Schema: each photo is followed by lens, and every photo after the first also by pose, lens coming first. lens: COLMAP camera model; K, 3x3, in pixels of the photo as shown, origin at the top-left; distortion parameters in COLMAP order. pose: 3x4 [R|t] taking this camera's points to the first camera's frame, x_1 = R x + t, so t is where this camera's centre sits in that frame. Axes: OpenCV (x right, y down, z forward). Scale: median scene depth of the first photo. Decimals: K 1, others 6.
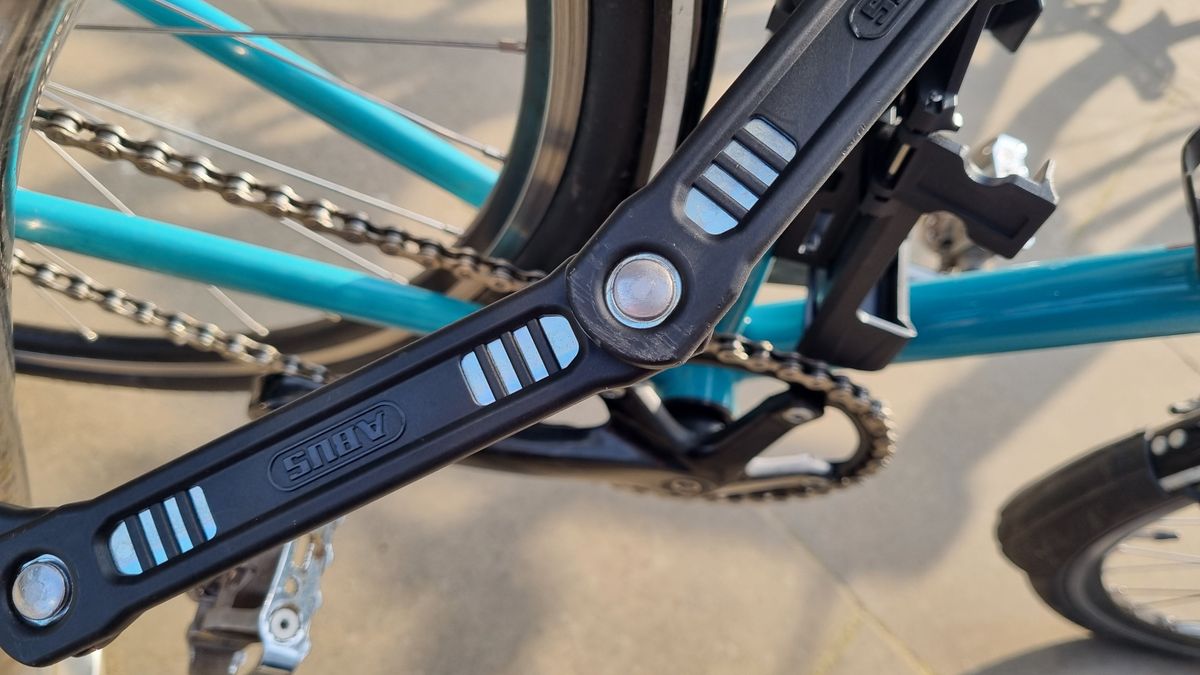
lens RADIAL K [[1003.0, 0, 600.0], [0, 1003.0, 337.5], [0, 0, 1]] dist [-0.026568, 0.007926]
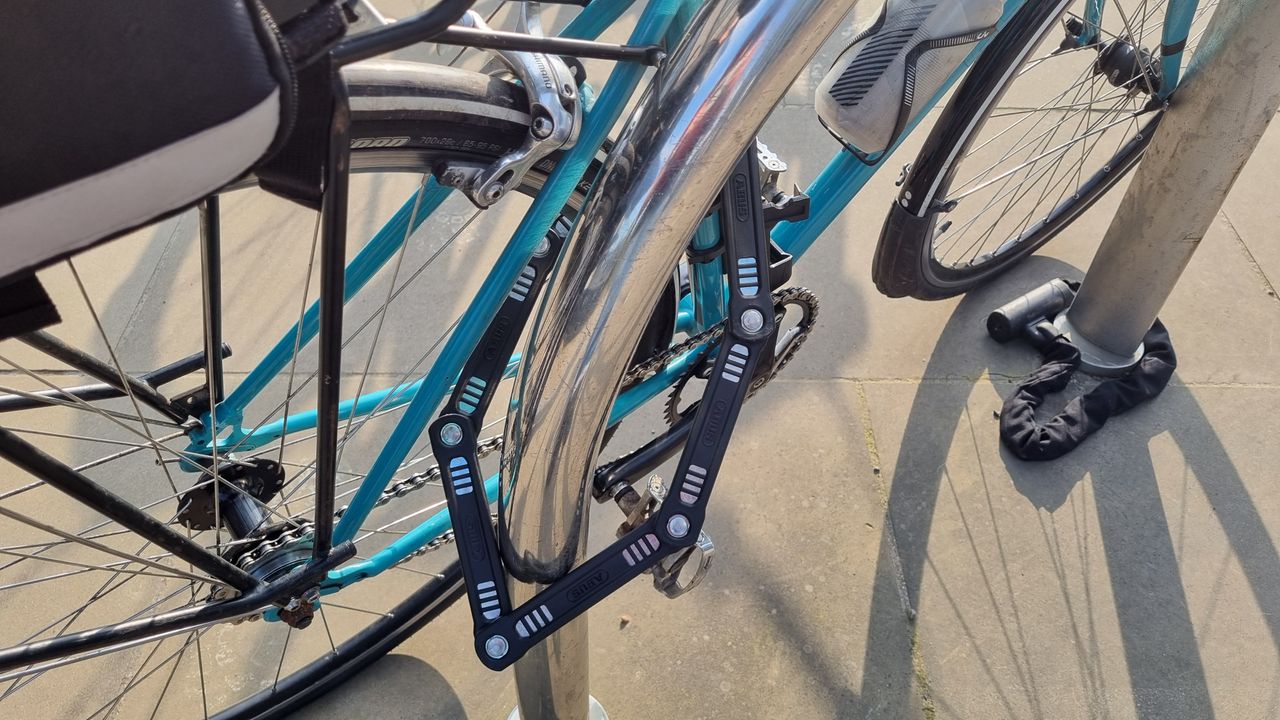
lens RADIAL K [[1069.9, 0, 640.0], [0, 1069.9, 360.0], [0, 0, 1]] dist [-0.026568, 0.007926]
pose [[0.703197, -0.694397, 0.152734, -0.344851], [0.691791, 0.717820, 0.078483, -0.198349], [-0.164133, 0.050471, 0.985146, -0.983939]]
